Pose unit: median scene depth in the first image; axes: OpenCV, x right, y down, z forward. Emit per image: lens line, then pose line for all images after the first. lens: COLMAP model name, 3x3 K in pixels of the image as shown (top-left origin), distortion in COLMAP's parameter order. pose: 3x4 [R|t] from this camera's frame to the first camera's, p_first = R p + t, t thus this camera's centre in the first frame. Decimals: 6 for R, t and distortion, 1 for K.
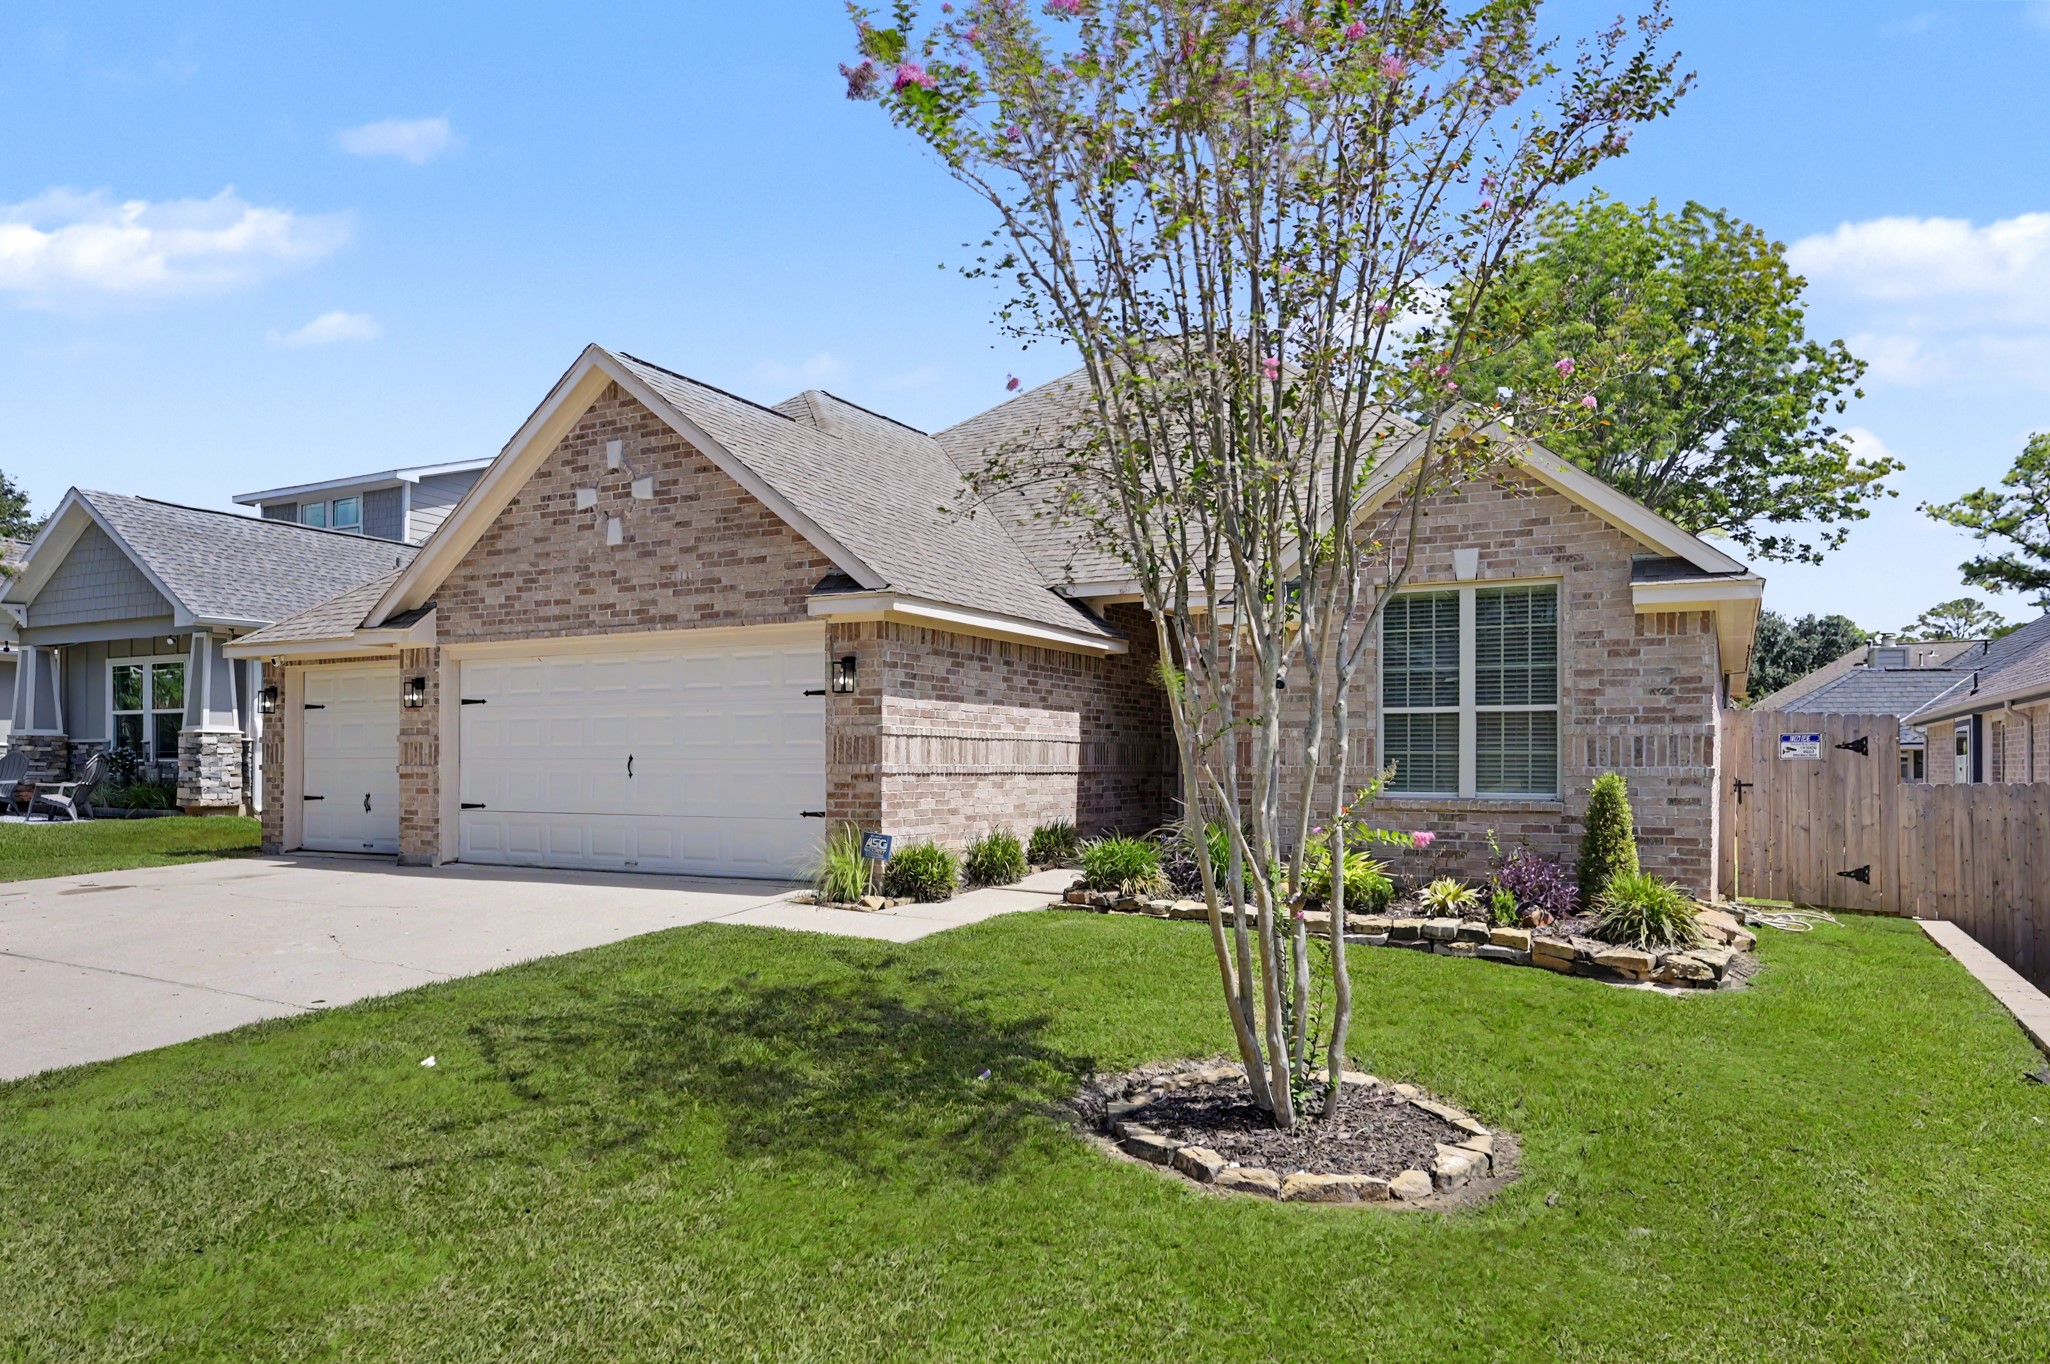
lens RADIAL K [[1152.4, 0, 1025.4], [0, 1152.4, 691.4], [0, 0, 1]] dist [-0.000633, 0.003093]
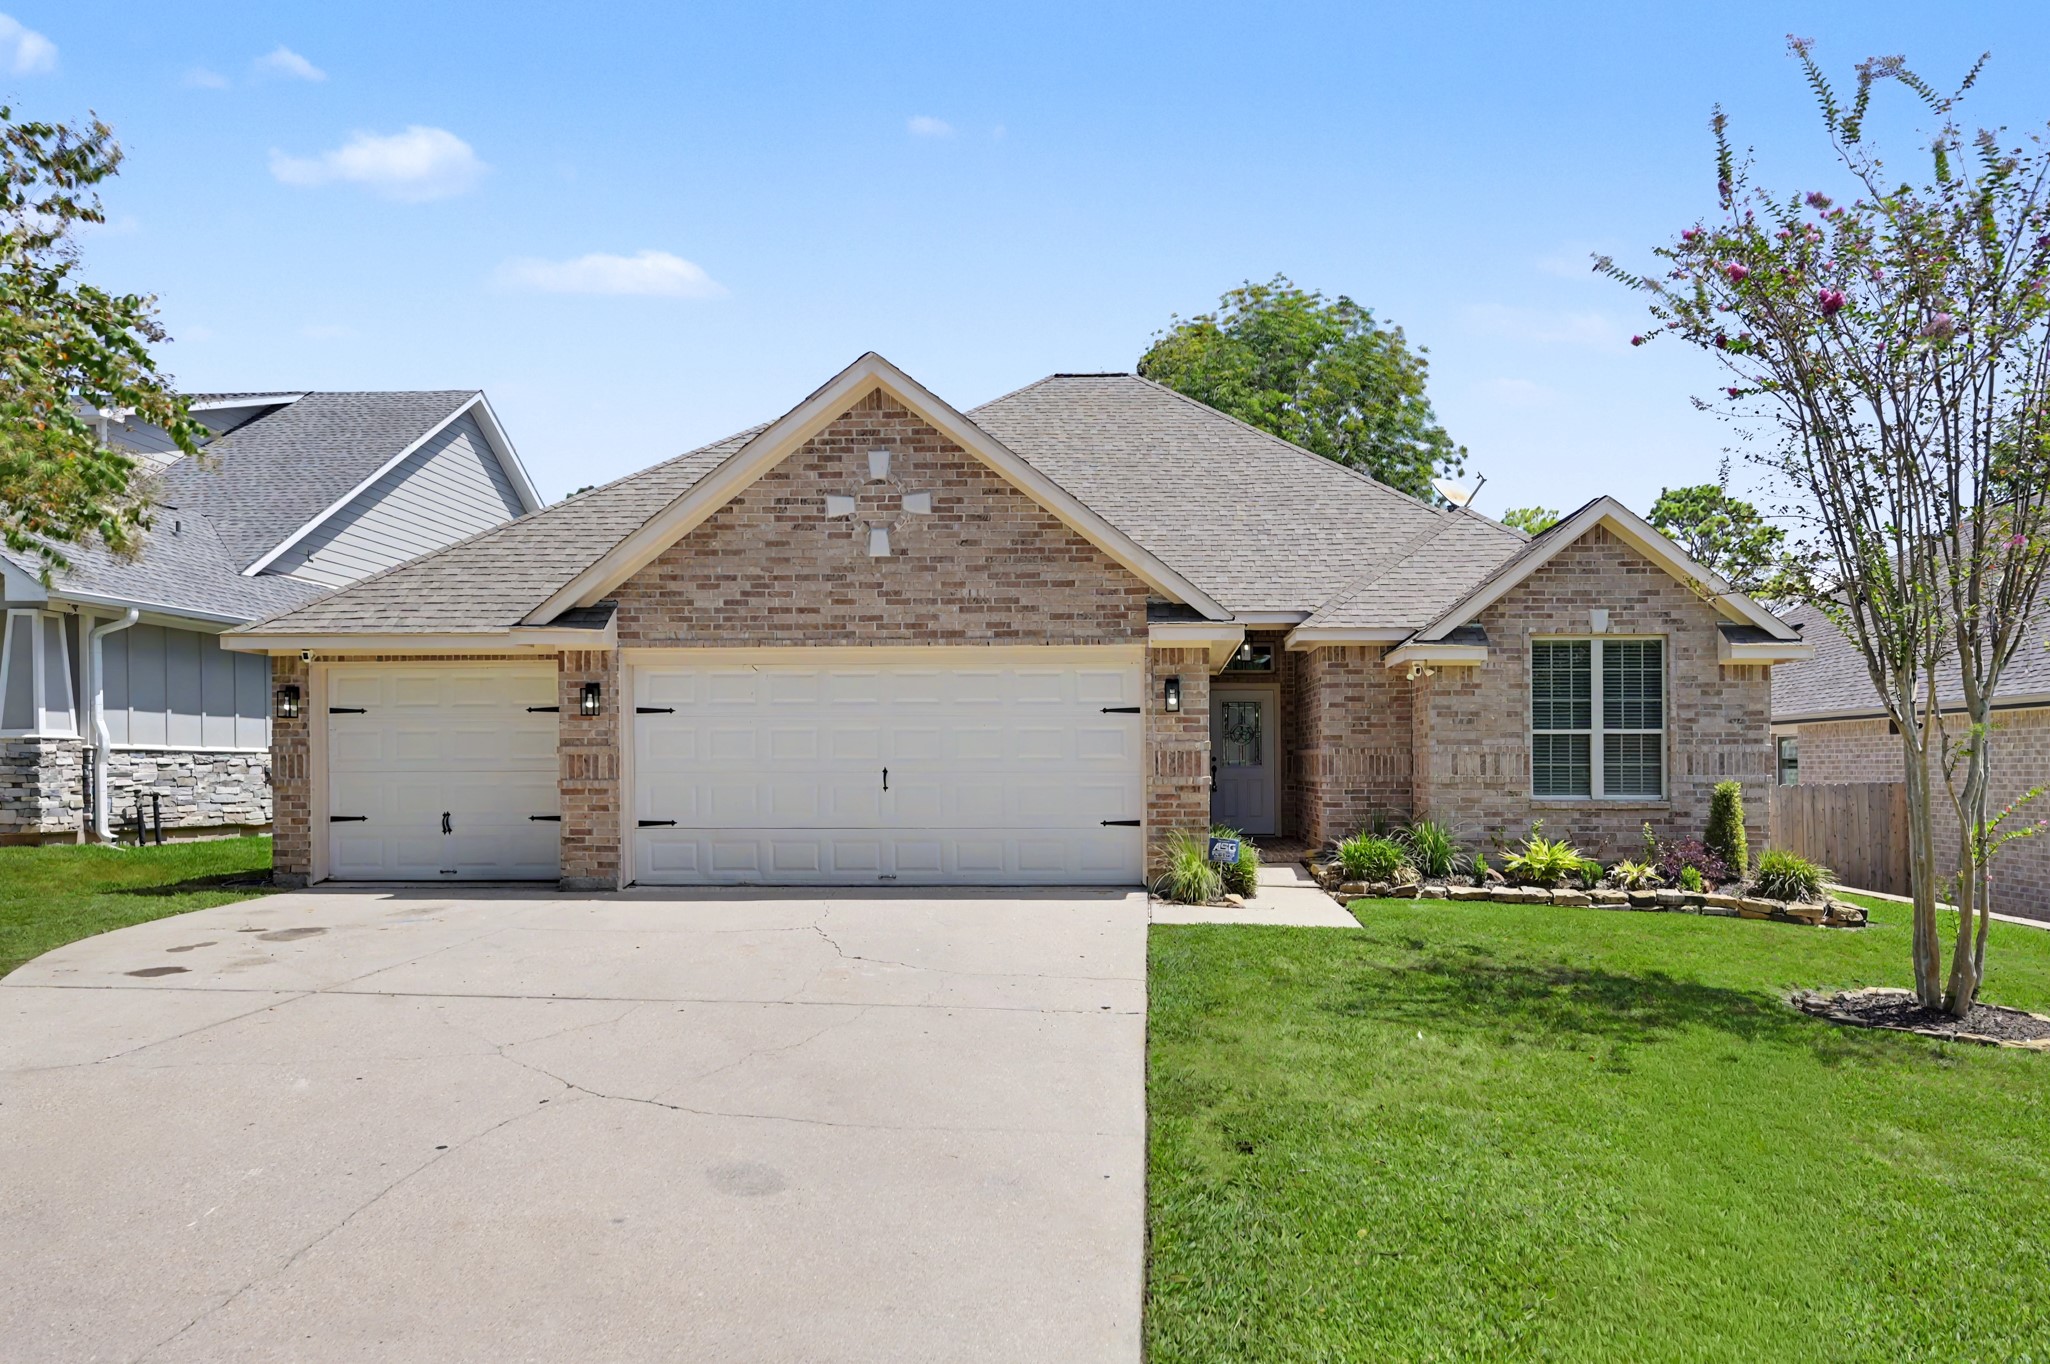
lens RADIAL K [[1152.4, 0, 1073.4], [0, 1152.4, 697.6], [0, 0, 1]] dist [-0.000633, 0.003093]
pose [[0.921903, 0.019888, 0.386909, -0.592613], [-0.020744, 0.999783, -0.001964, -0.007252], [-0.386864, -0.006215, 0.922116, 0.020497]]
